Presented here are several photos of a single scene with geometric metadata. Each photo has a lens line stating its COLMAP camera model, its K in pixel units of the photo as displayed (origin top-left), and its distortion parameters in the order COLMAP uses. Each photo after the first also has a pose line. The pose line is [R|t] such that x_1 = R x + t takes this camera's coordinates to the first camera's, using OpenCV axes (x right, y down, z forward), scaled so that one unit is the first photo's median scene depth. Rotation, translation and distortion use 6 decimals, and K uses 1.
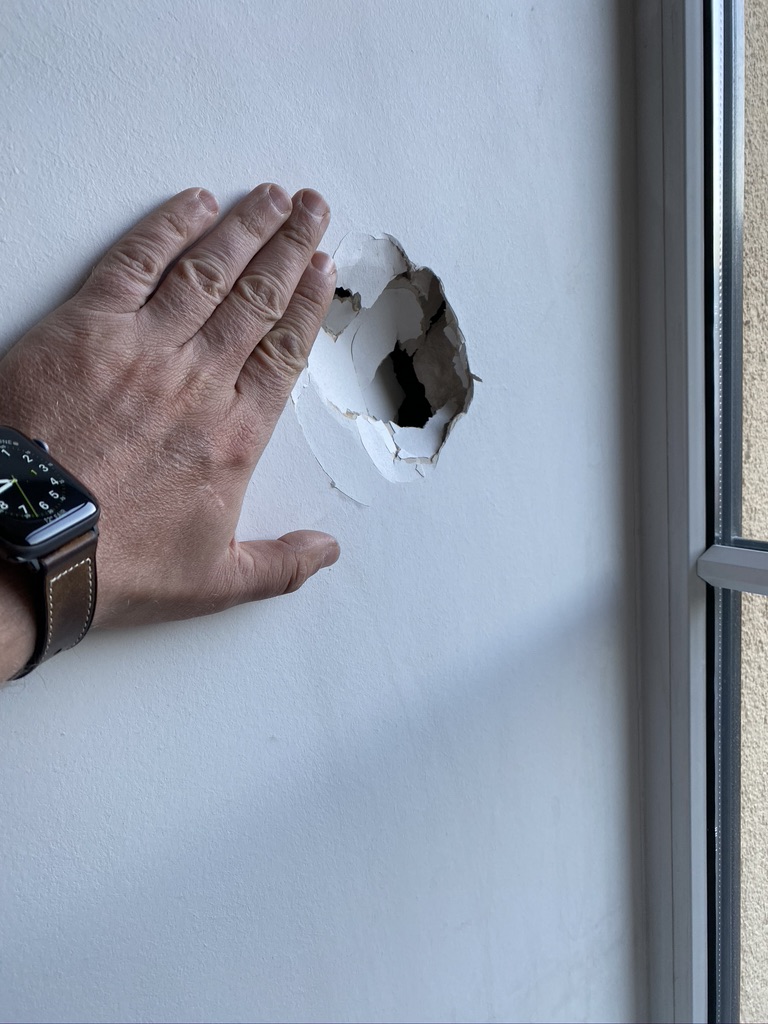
lens RADIAL K [[763.4, 0, 377.1], [0, 763.4, 503.8], [0, 0, 1]] dist [-0.015665, -0.004259]
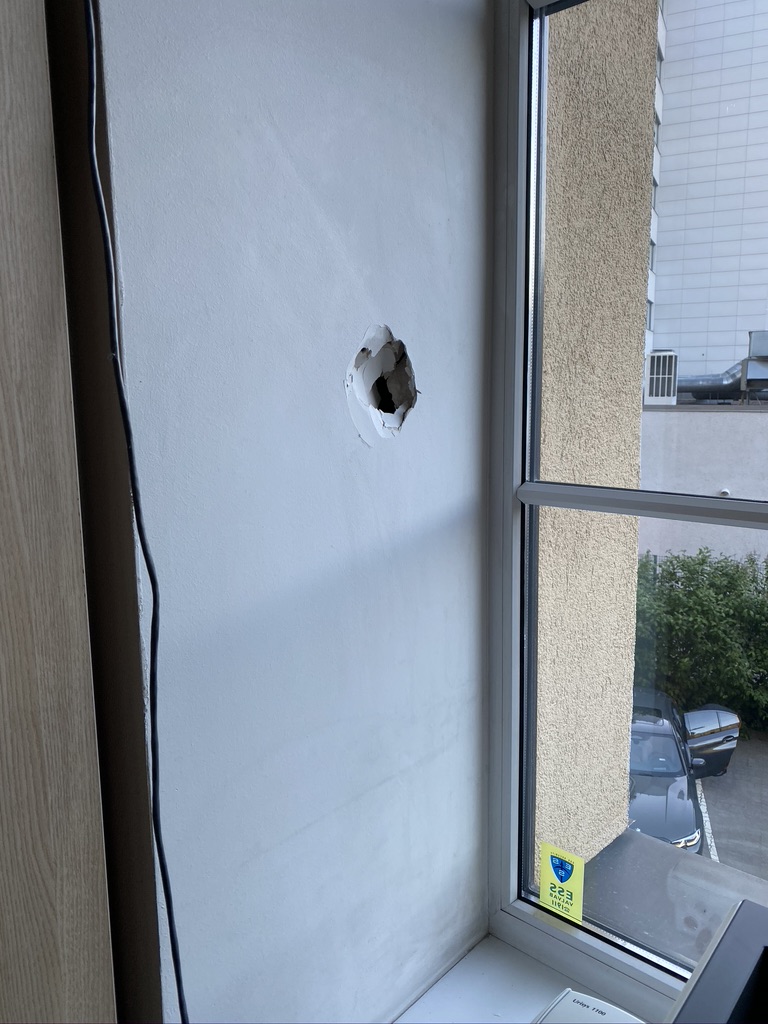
lens RADIAL K [[763.4, 0, 385.8], [0, 763.4, 517.5], [0, 0, 1]] dist [-0.015665, -0.004259]
pose [[0.979812, 0.024906, 0.198362, -0.329722], [-0.024672, 0.999689, -0.003651, 0.173068], [-0.198391, -0.001317, 0.980122, -0.945540]]
